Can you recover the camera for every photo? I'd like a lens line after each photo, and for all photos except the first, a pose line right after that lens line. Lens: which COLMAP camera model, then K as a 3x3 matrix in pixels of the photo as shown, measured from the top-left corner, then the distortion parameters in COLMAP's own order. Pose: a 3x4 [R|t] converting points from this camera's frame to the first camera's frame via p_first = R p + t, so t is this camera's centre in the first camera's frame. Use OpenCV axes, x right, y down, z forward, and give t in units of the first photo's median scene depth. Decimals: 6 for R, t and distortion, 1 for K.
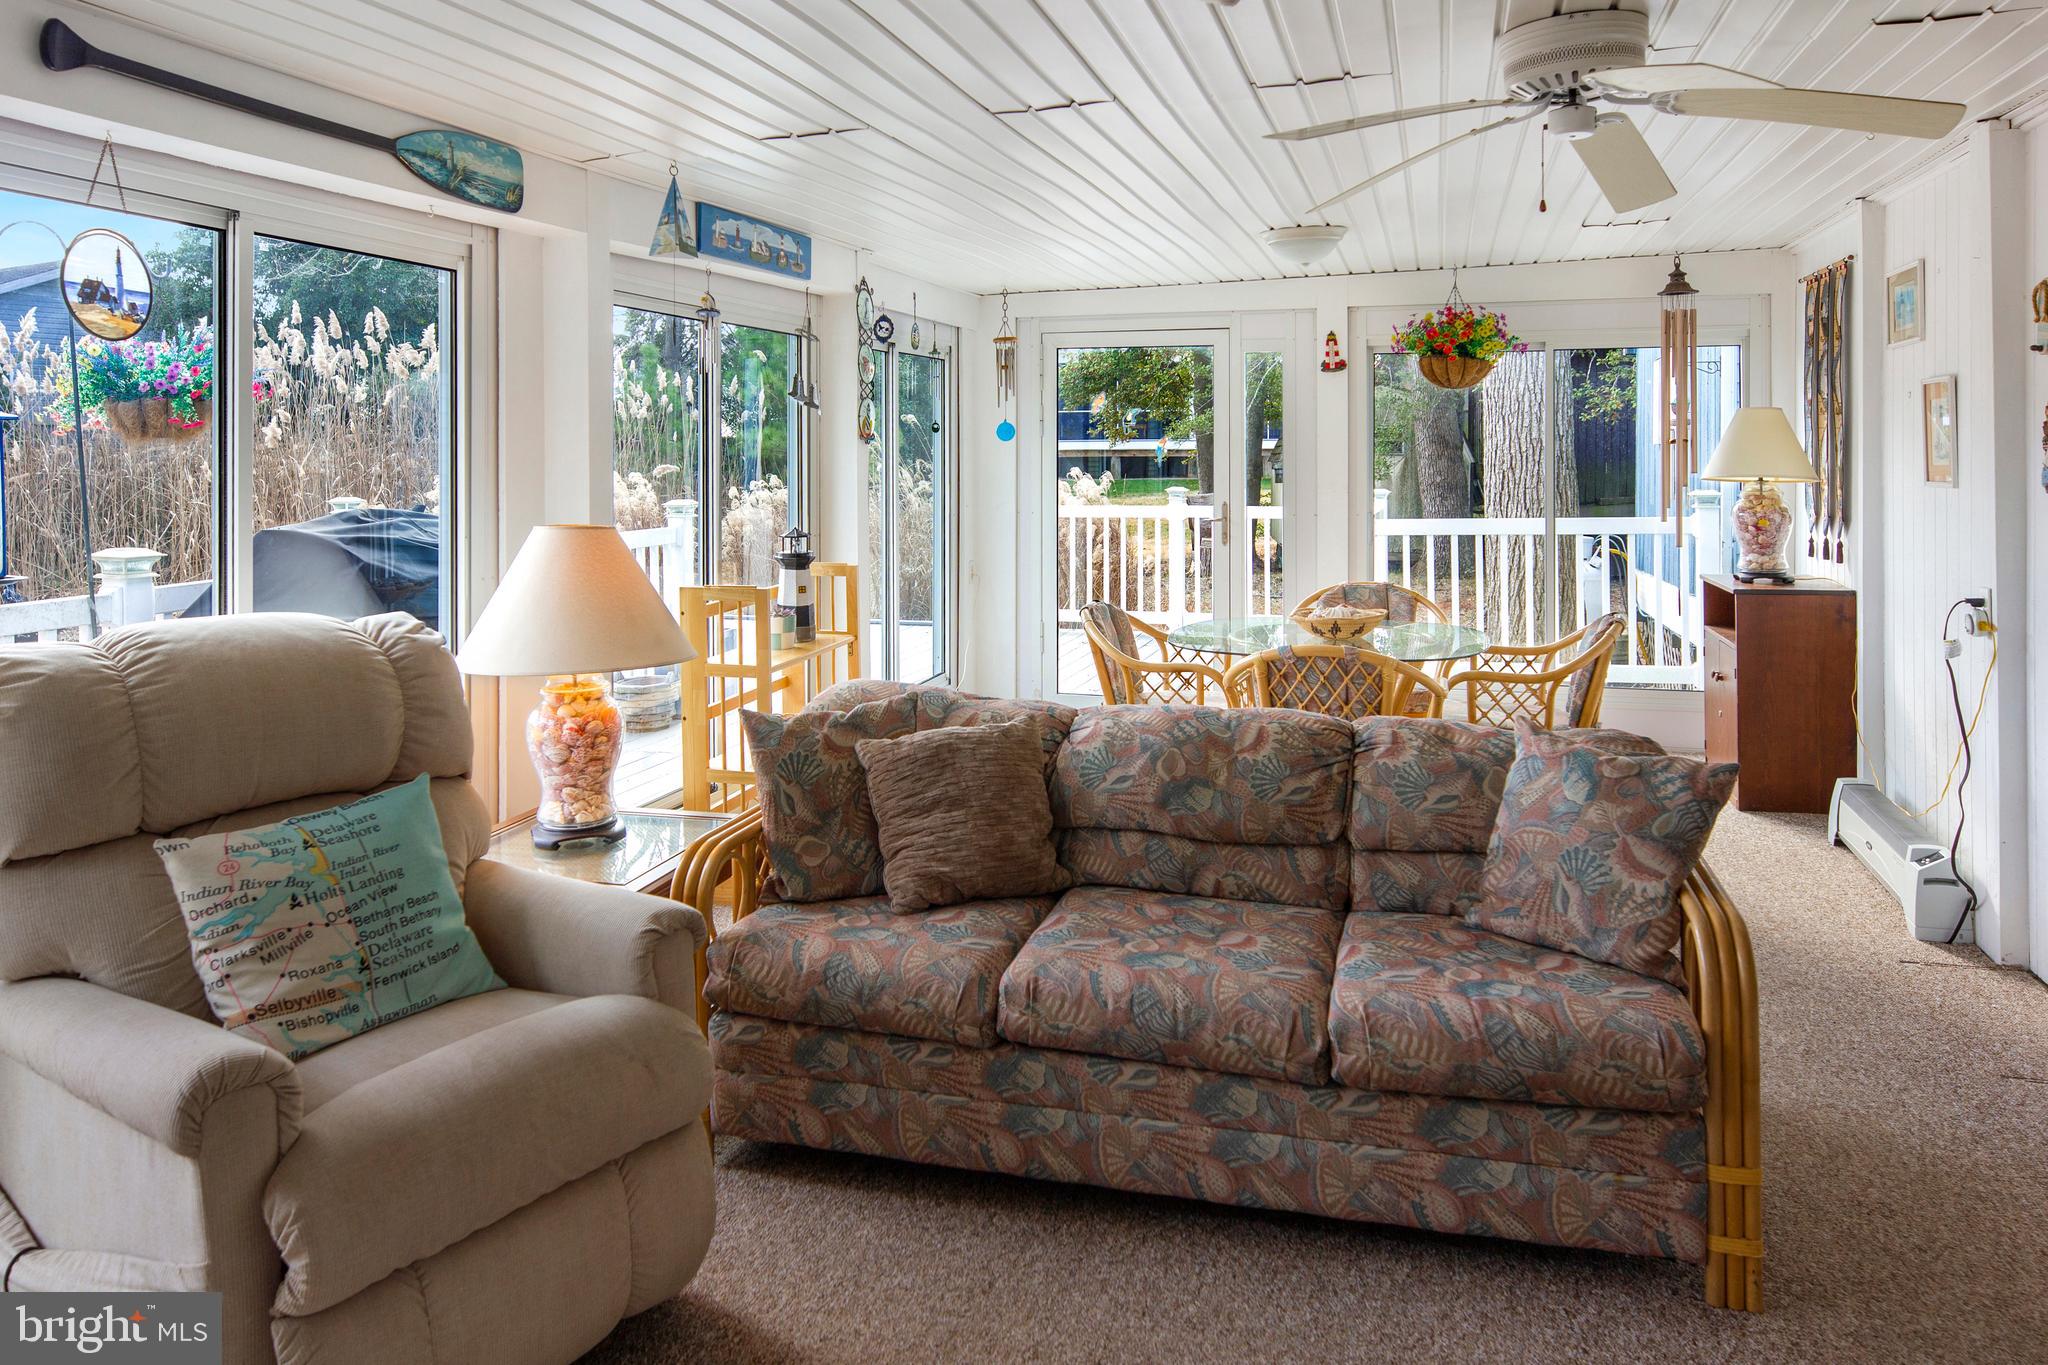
lens RADIAL K [[1388.3, 0, 1024.8], [0, 1388.3, 439.5], [0, 0, 1]] dist [-0.000409, -0.003102]
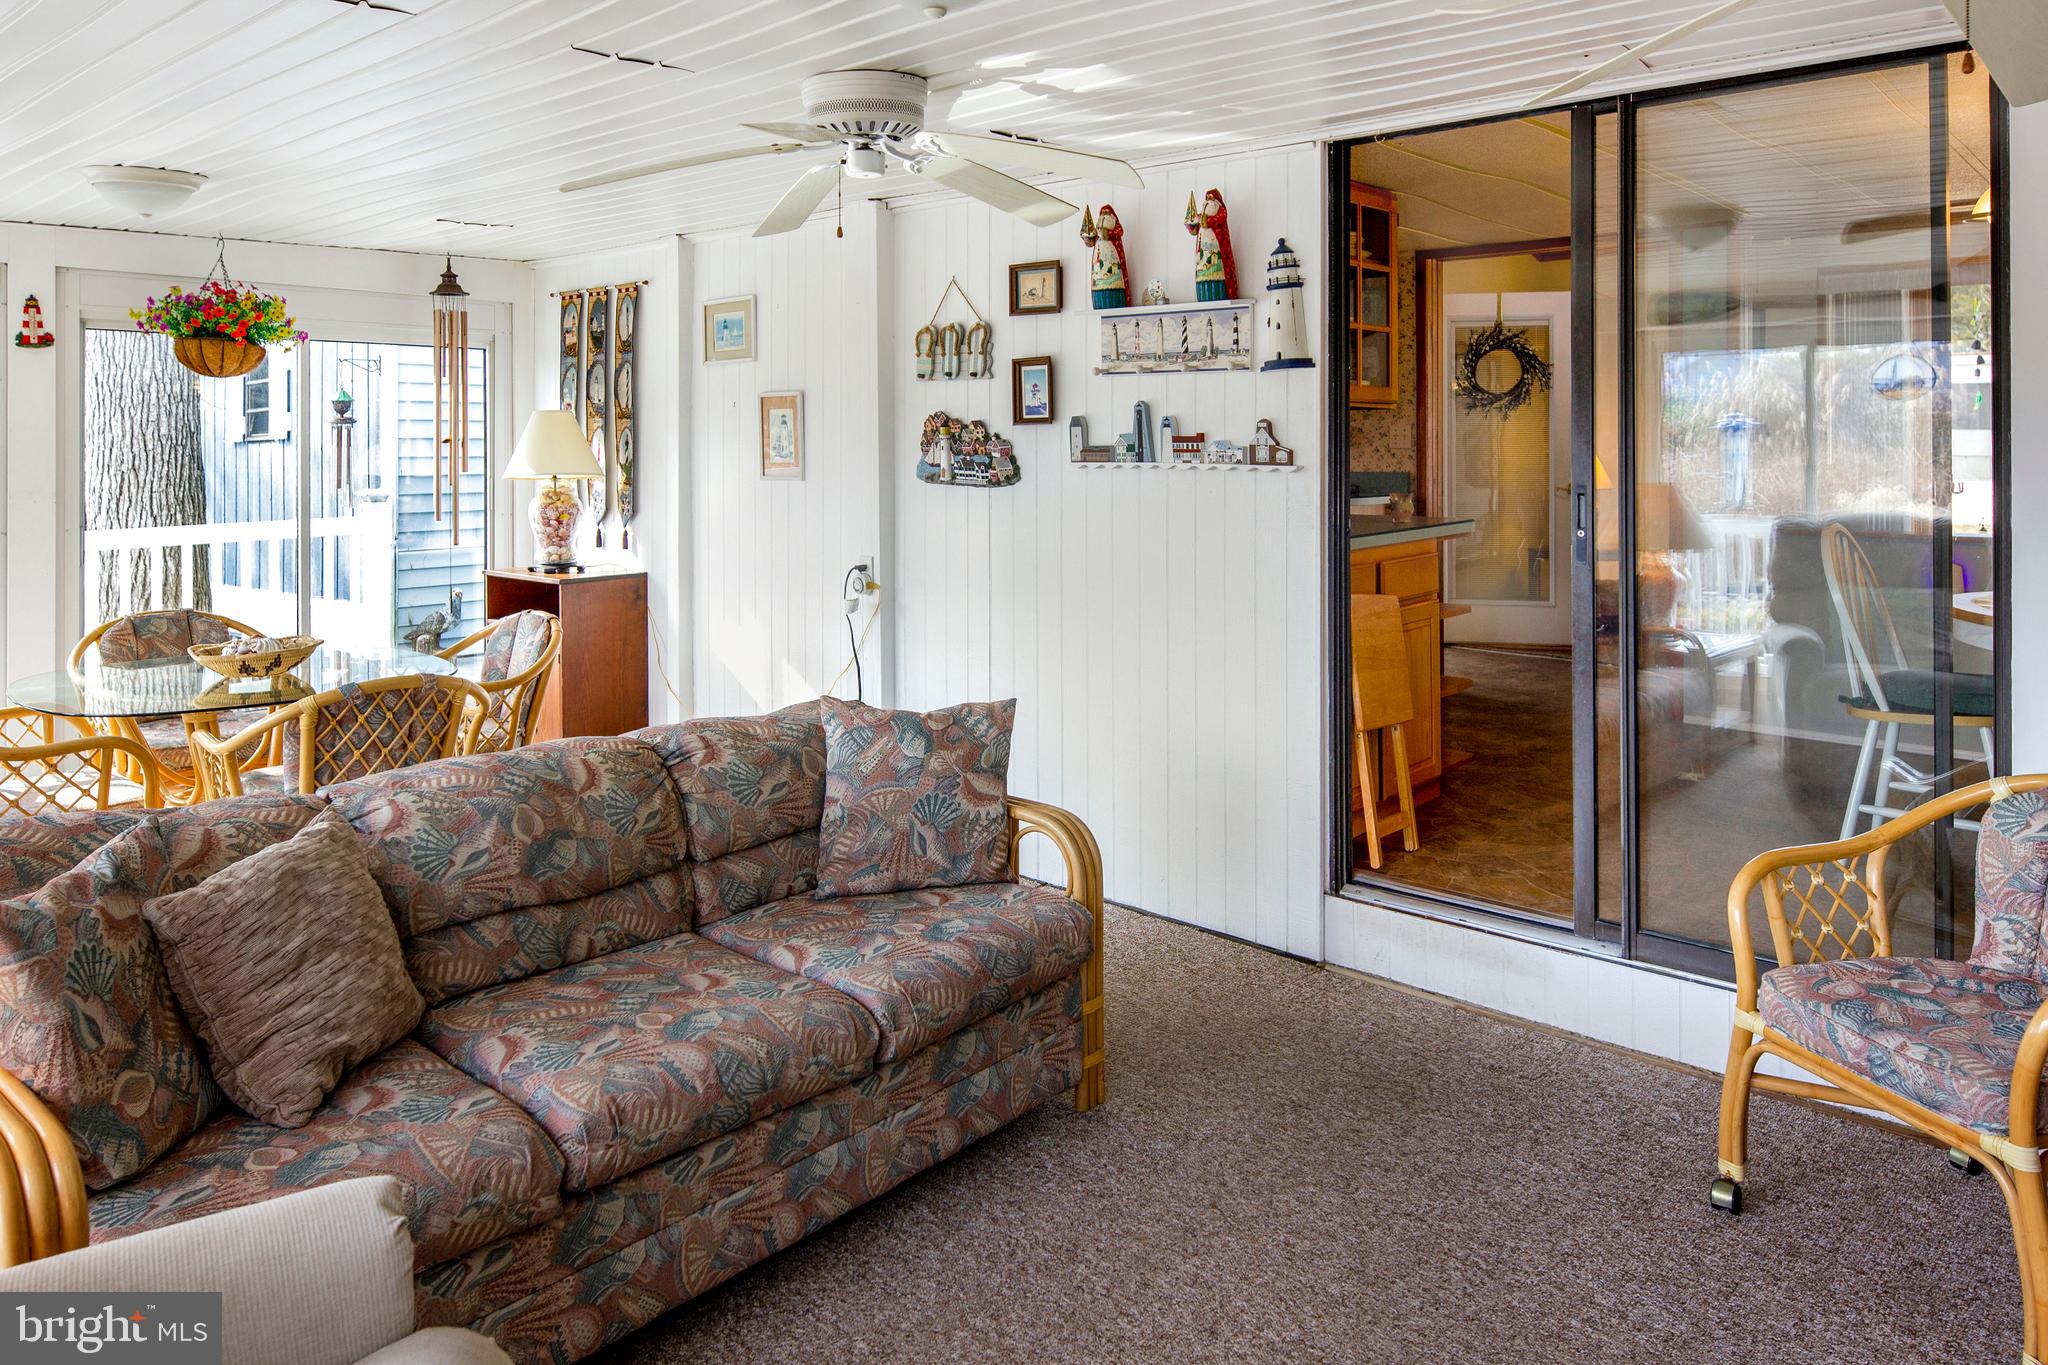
lens RADIAL K [[1414.0, 0, 1023.1], [0, 1414.0, 420.4], [0, 0, 1]] dist [0.000511, 0.002279]
pose [[0.438703, 0.018872, 0.898434, -0.544424], [-0.008968, 0.999822, -0.016623, -0.000194], [-0.898587, -0.000764, 0.438794, 0.351177]]
